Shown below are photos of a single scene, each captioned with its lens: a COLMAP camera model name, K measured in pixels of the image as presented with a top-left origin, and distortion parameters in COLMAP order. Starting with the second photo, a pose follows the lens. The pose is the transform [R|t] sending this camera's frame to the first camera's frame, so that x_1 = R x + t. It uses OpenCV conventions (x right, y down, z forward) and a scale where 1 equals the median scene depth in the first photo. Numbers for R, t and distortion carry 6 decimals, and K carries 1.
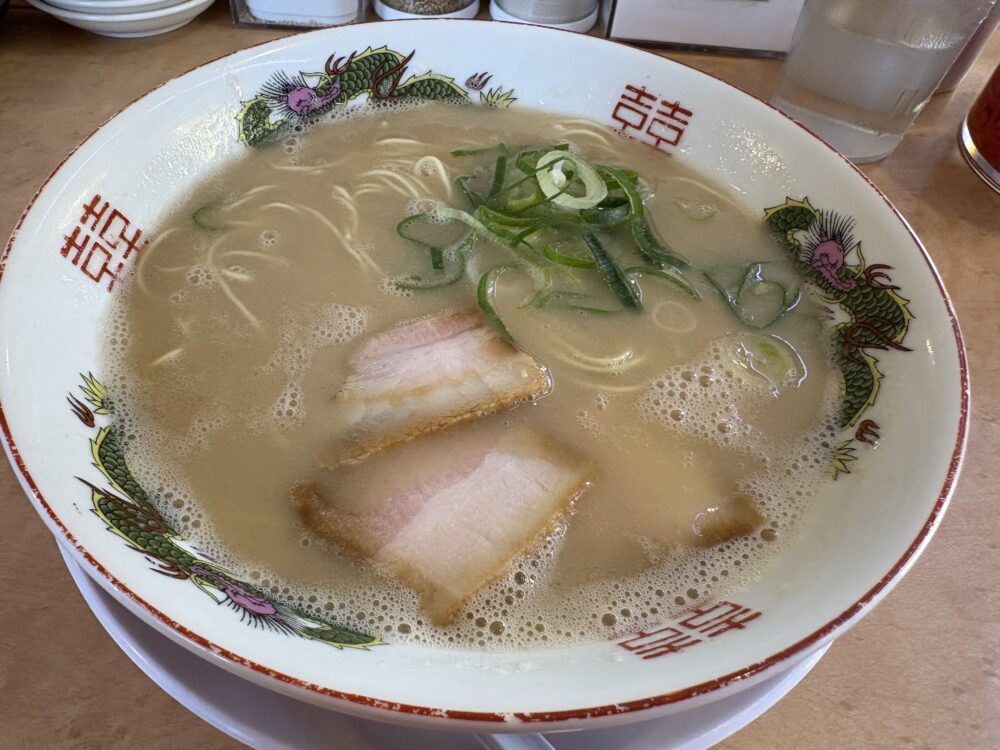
lens RADIAL K [[749.8, 0, 432.0], [0, 749.8, 357.7], [0, 0, 1]] dist [-0.000629, 0.002827]
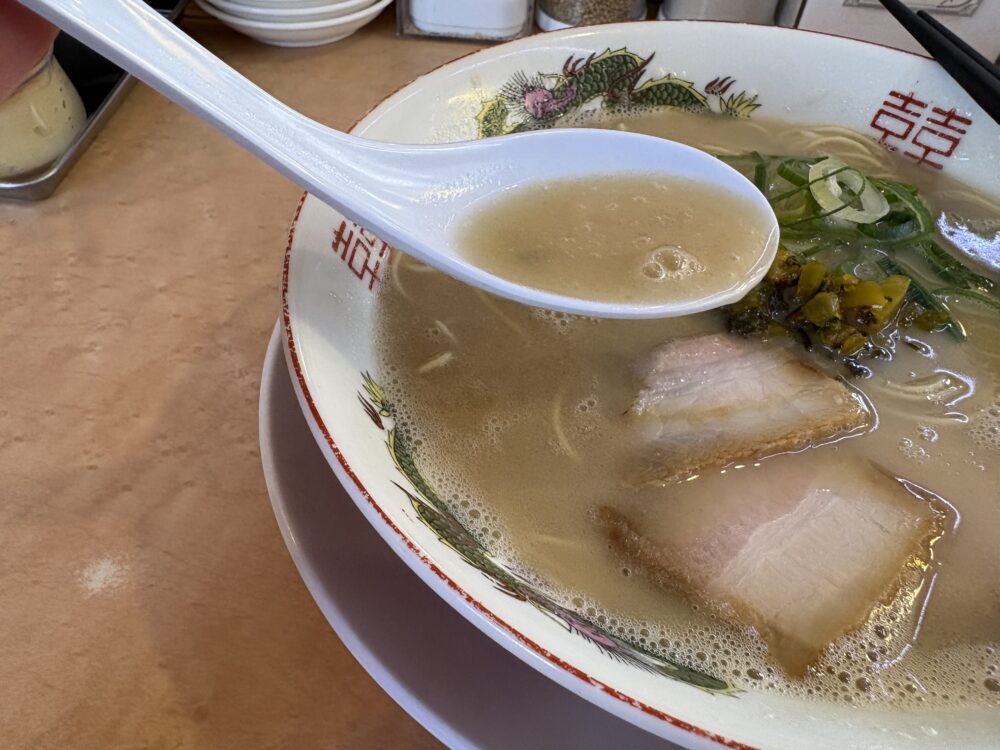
lens RADIAL K [[763.7, 0, 467.7], [0, 763.7, 354.8], [0, 0, 1]] dist [0.000975, 0.004557]
pose [[0.994443, 0.044616, -0.095353, -0.191713], [-0.048100, 0.998245, -0.034552, 0.020255], [0.093644, 0.038946, 0.994844, 0.041532]]
